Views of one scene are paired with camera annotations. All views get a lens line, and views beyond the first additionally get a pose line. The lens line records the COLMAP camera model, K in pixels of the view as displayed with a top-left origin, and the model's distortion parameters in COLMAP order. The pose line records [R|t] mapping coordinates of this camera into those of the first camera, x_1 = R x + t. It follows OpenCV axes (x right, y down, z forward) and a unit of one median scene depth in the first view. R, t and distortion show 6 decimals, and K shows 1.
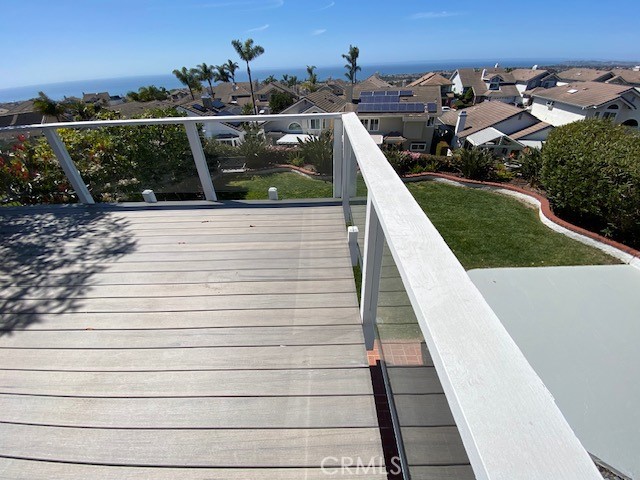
lens RADIAL K [[256.3, 0, 320.4], [0, 256.3, 231.4], [0, 0, 1]] dist [0.024118, -0.021012]
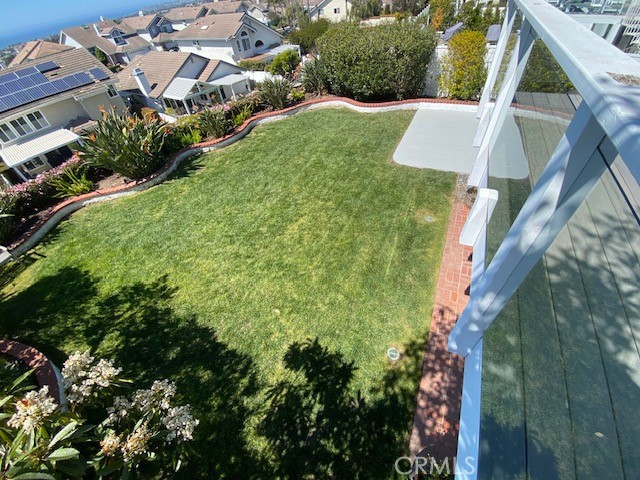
lens RADIAL K [[256.3, 0, 320.4], [0, 256.3, 231.4], [0, 0, 1]] dist [0.024118, -0.021012]
pose [[0.446080, -0.634260, 0.631448, -0.085905], [0.547551, 0.751494, 0.368029, -0.033250], [-0.707956, 0.181579, 0.682516, 0.066486]]
